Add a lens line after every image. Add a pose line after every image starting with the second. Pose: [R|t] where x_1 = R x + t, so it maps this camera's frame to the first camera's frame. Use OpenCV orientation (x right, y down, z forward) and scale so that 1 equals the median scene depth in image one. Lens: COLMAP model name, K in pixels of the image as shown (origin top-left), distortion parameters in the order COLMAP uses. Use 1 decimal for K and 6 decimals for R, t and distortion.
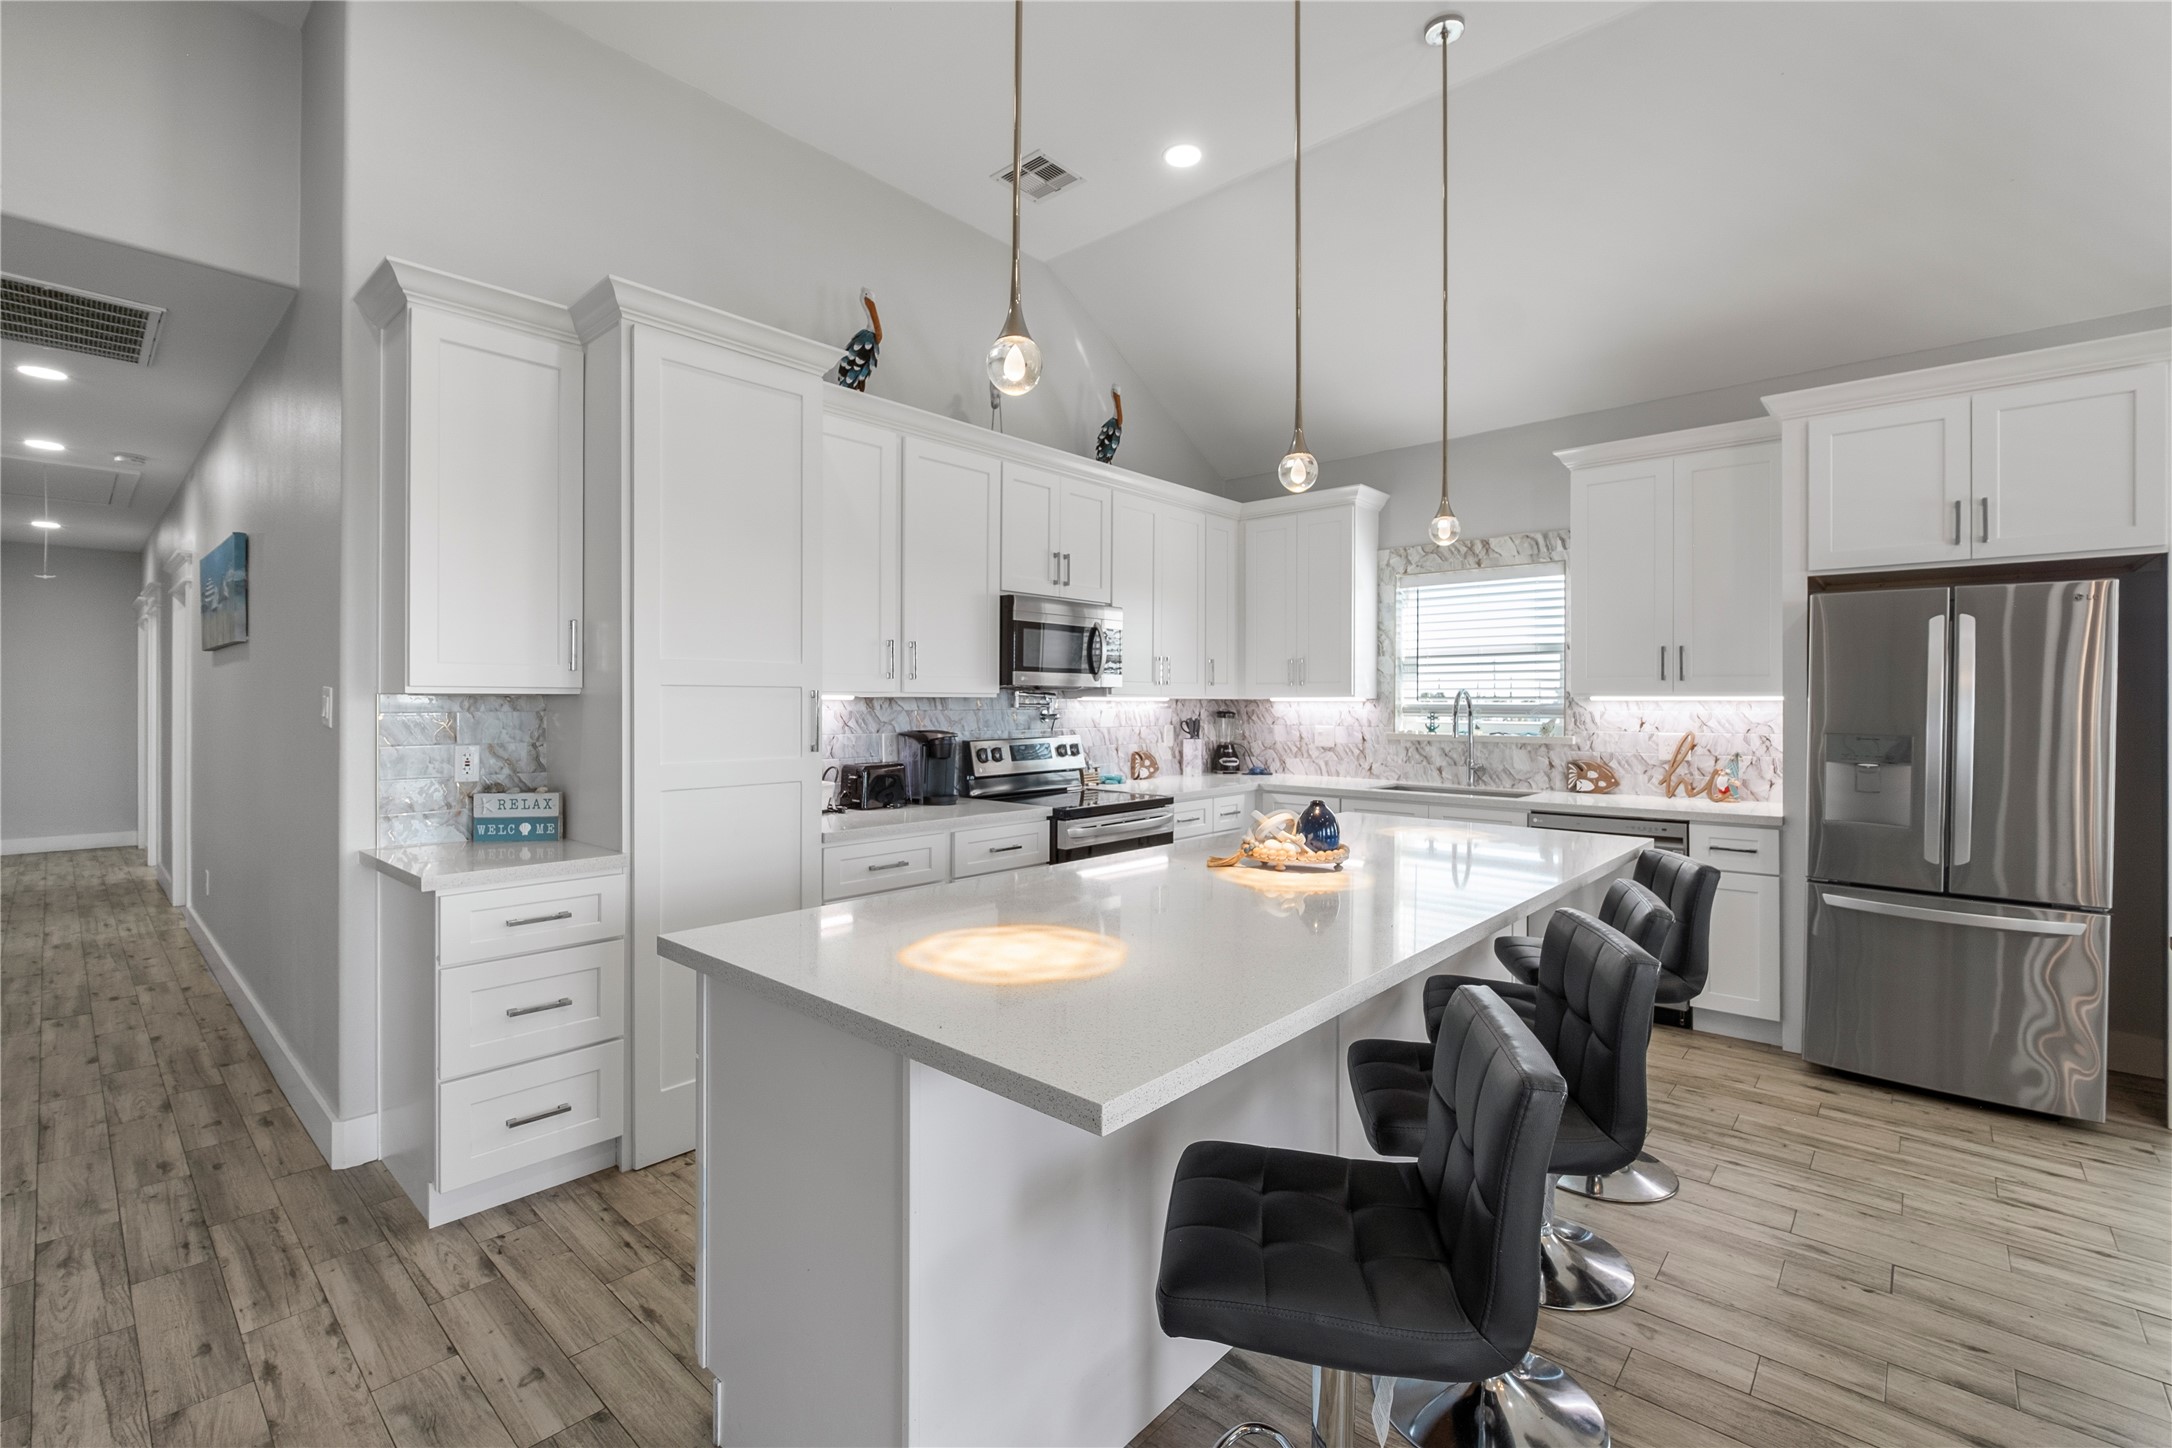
lens RADIAL K [[942.9, 0, 1065.1], [0, 942.9, 703.7], [0, 0, 1]] dist [-0.009127, 0.000211]
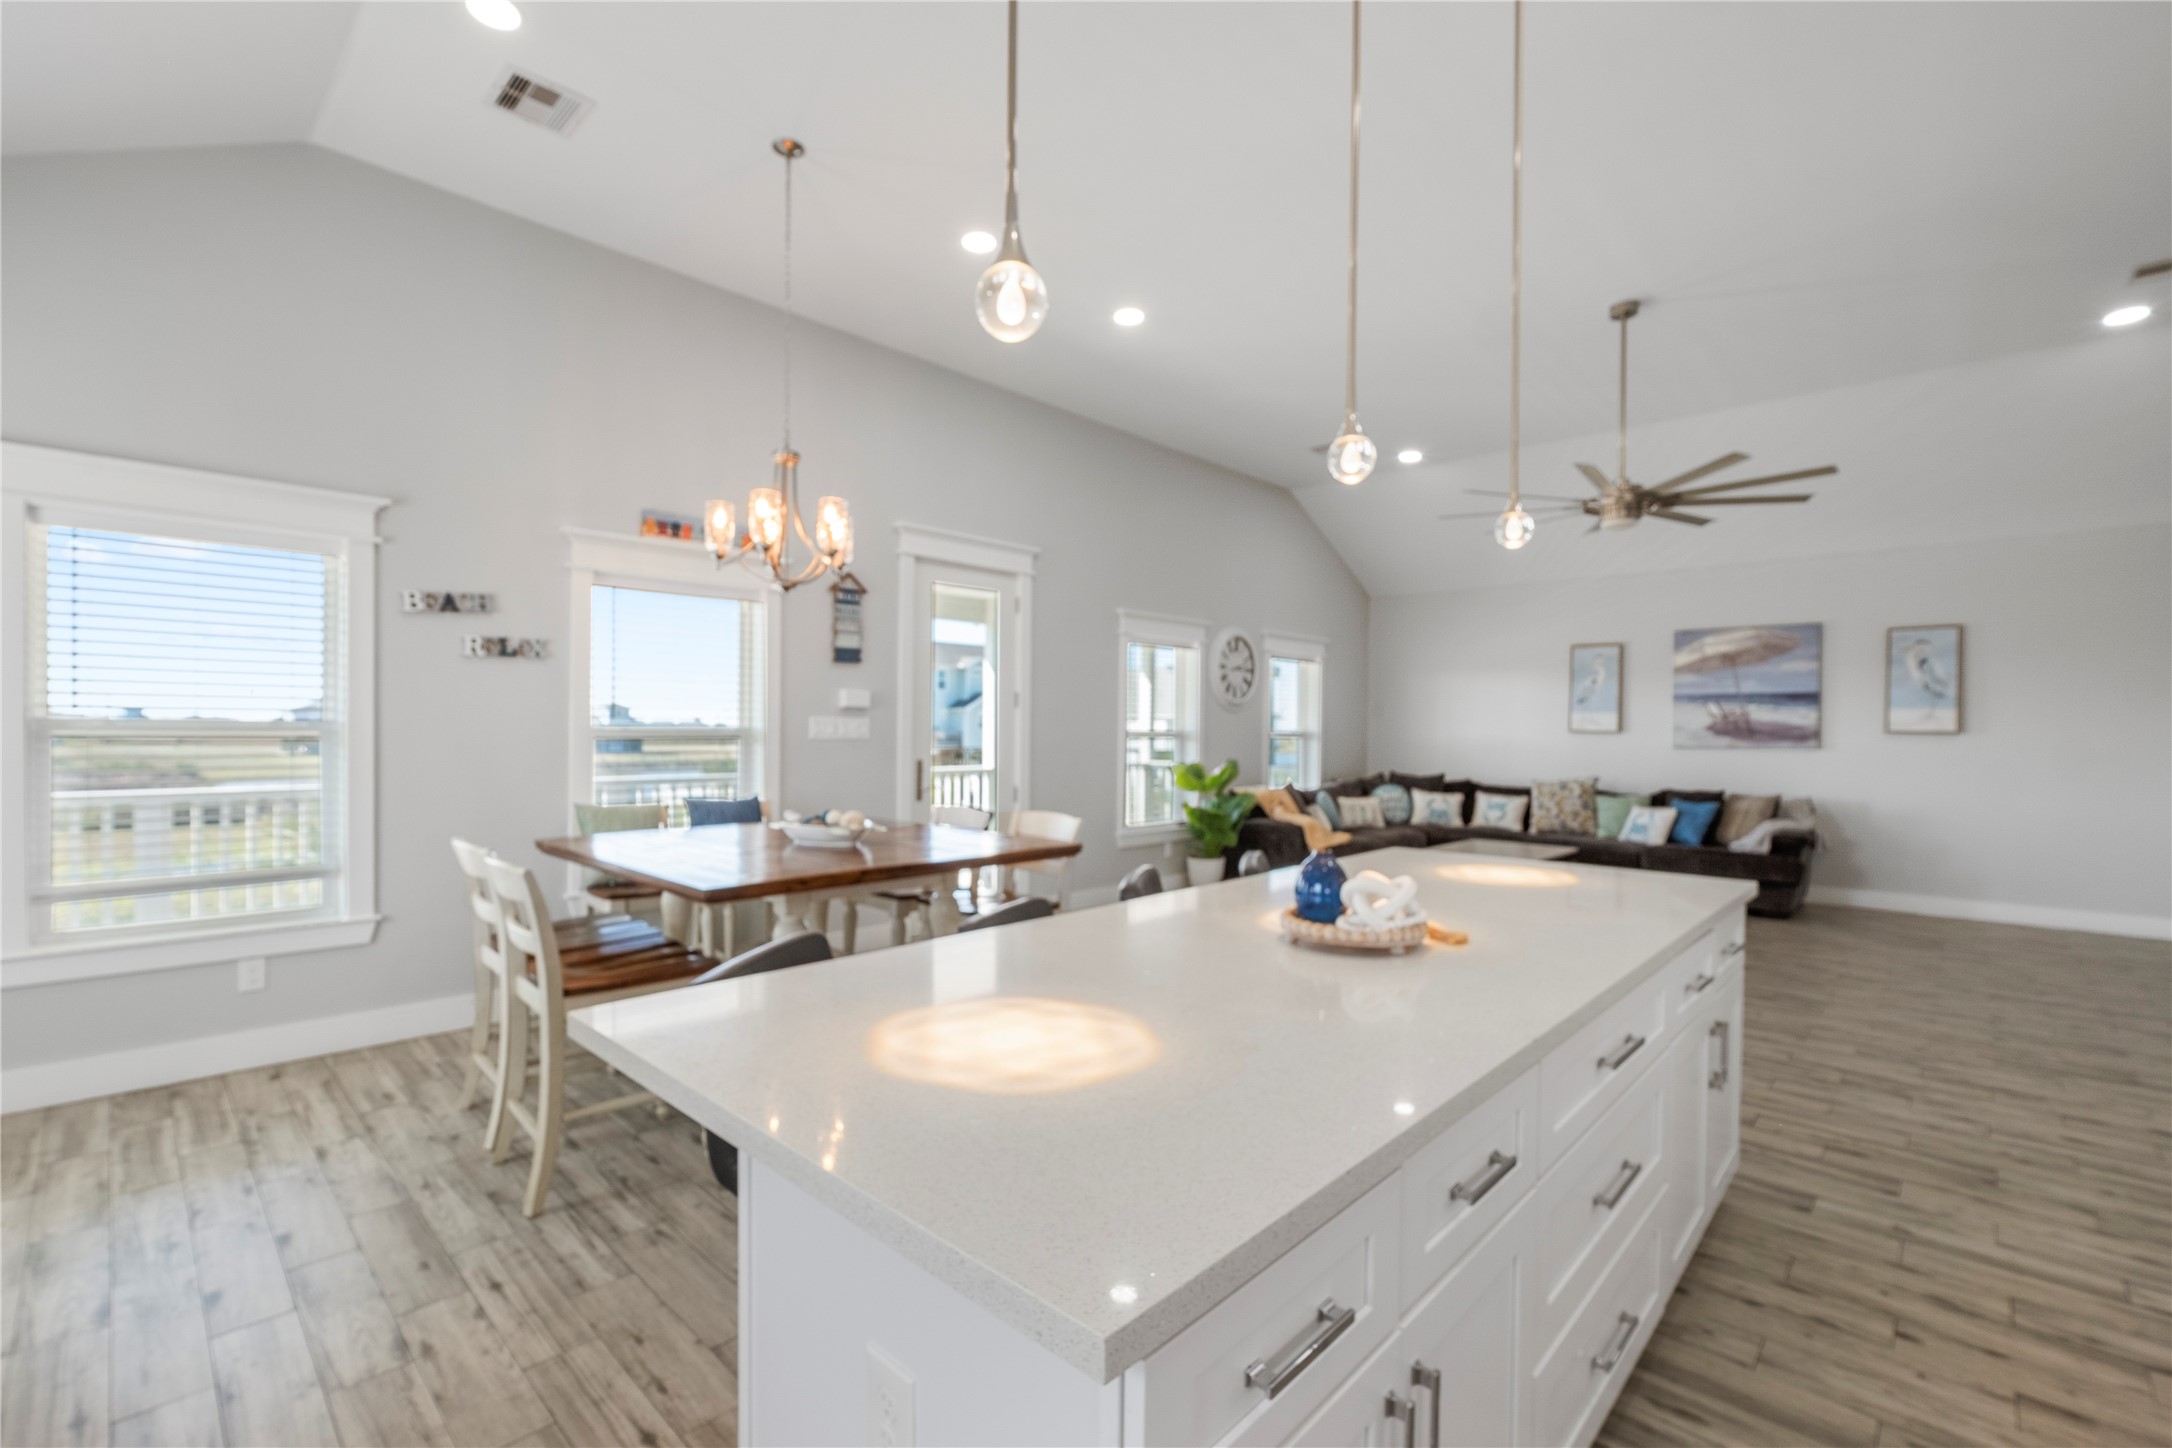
lens RADIAL K [[942.5, 0, 1058.1], [0, 942.5, 743.5], [0, 0, 1]] dist [-0.009191, 0.000002]
pose [[-0.999396, -0.010888, 0.033002, 0.258947], [-0.010381, 0.999826, 0.015498, 0.002468], [-0.033165, 0.015146, -0.999335, 0.999445]]
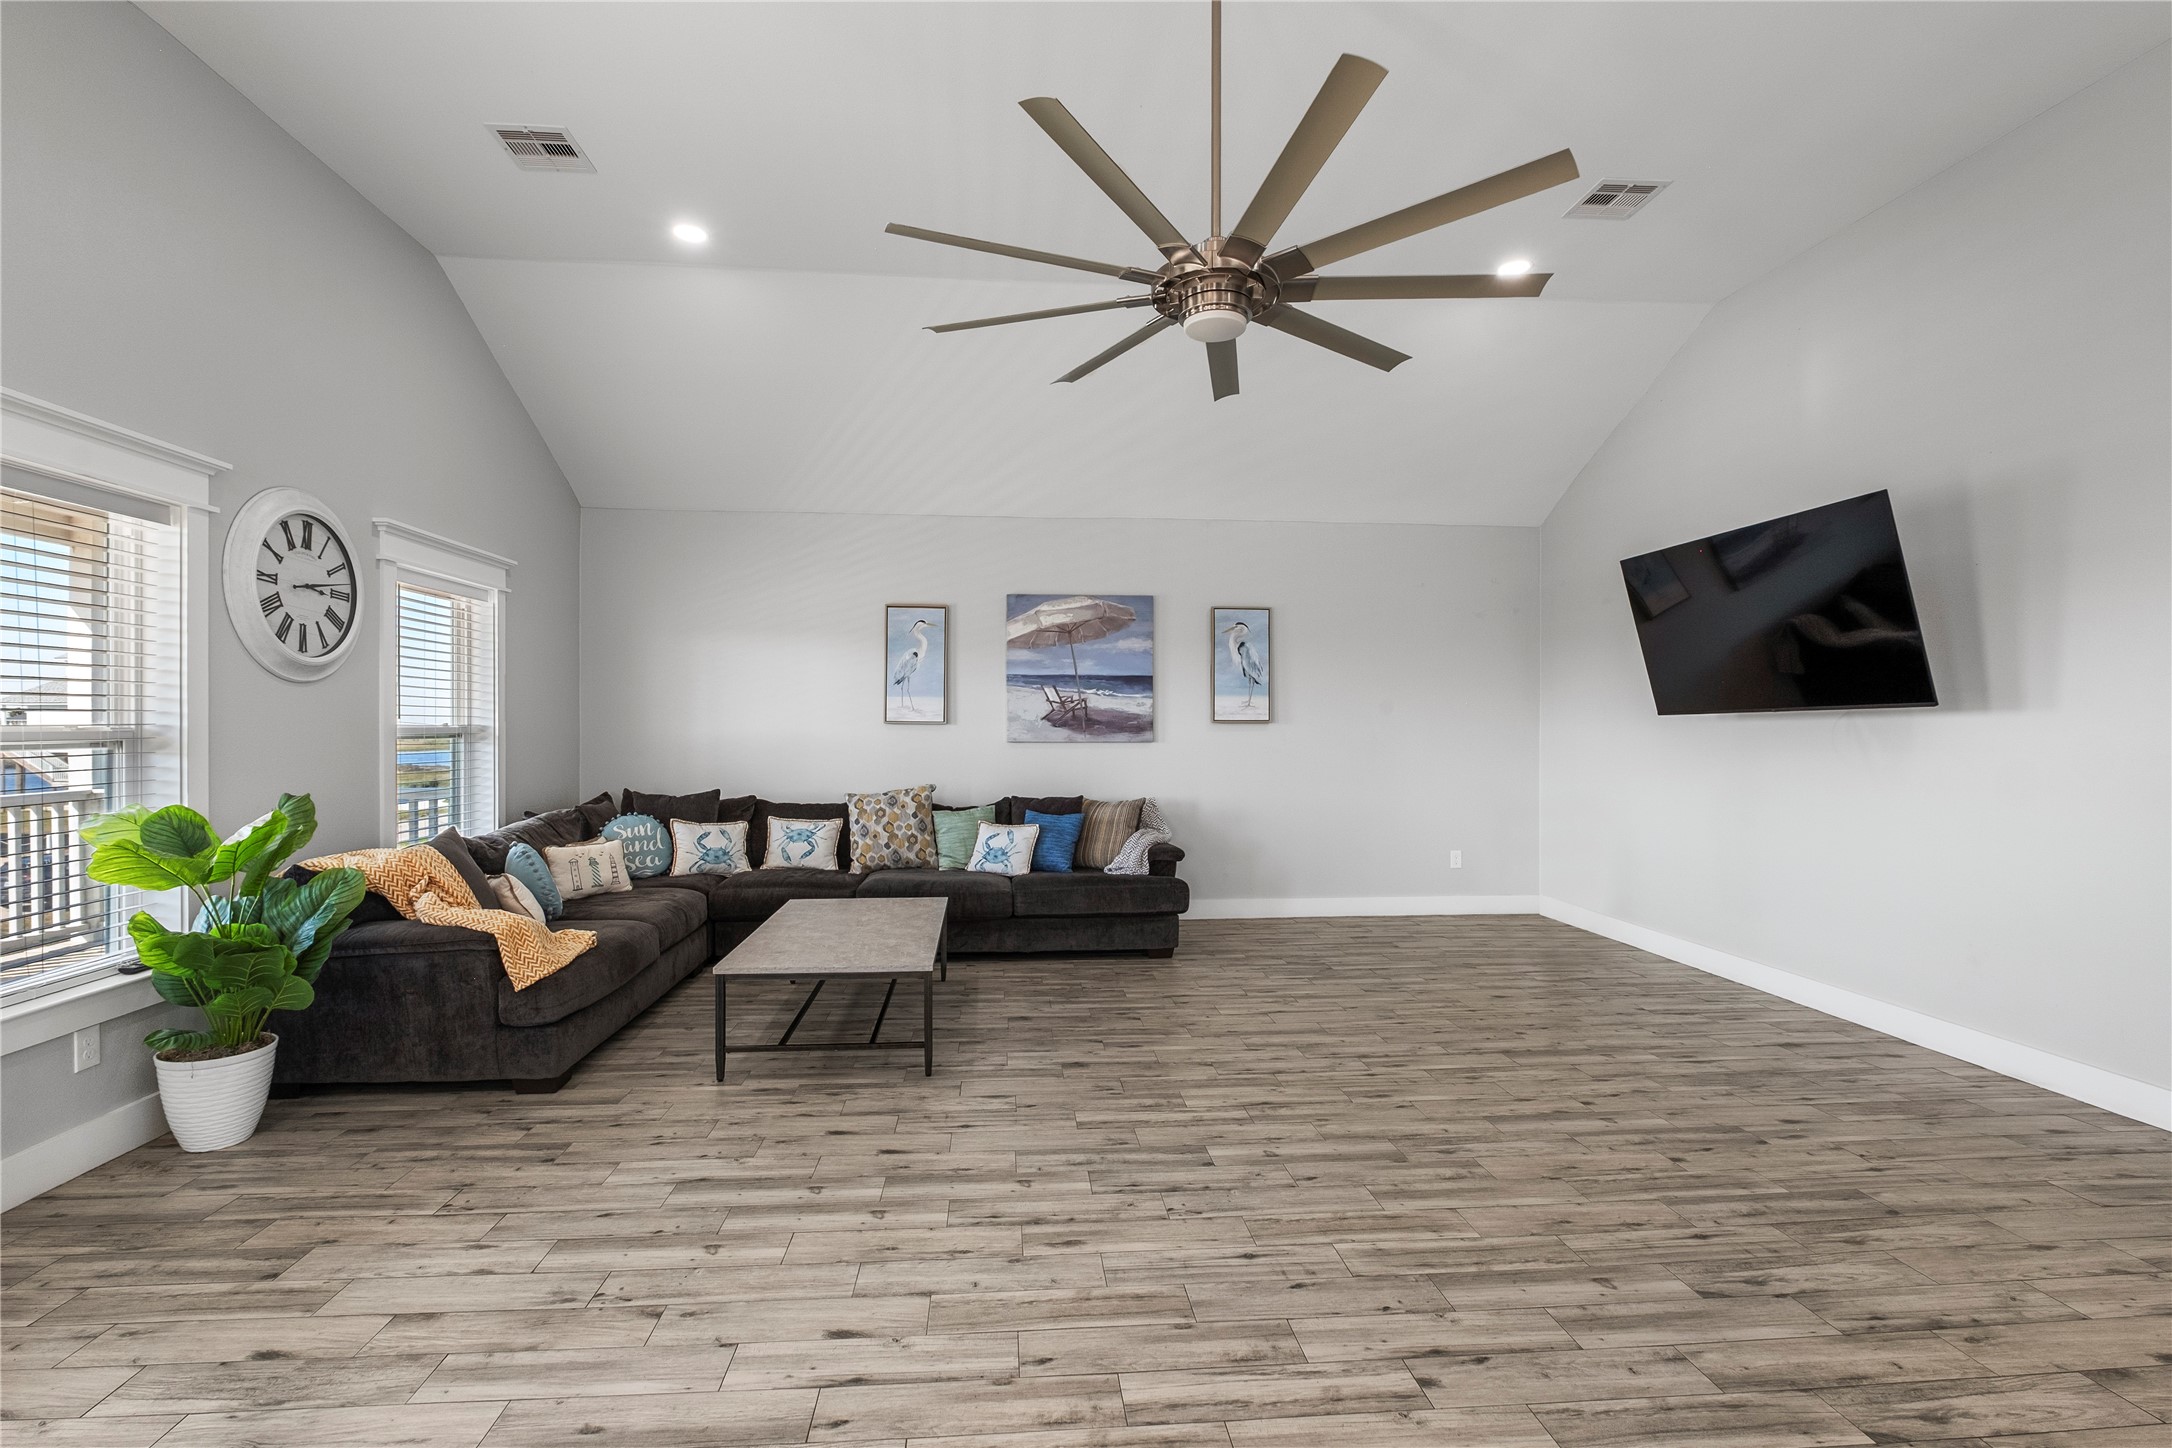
lens RADIAL K [[956.0, 0, 1065.1], [0, 956.0, 732.3], [0, 0, 1]] dist [-0.007403, -0.001095]
pose [[-0.682917, 0.002452, -0.730492, 0.126487], [-0.003009, 0.999976, 0.006169, 0.001154], [0.730490, 0.006411, -0.682894, 0.190108]]
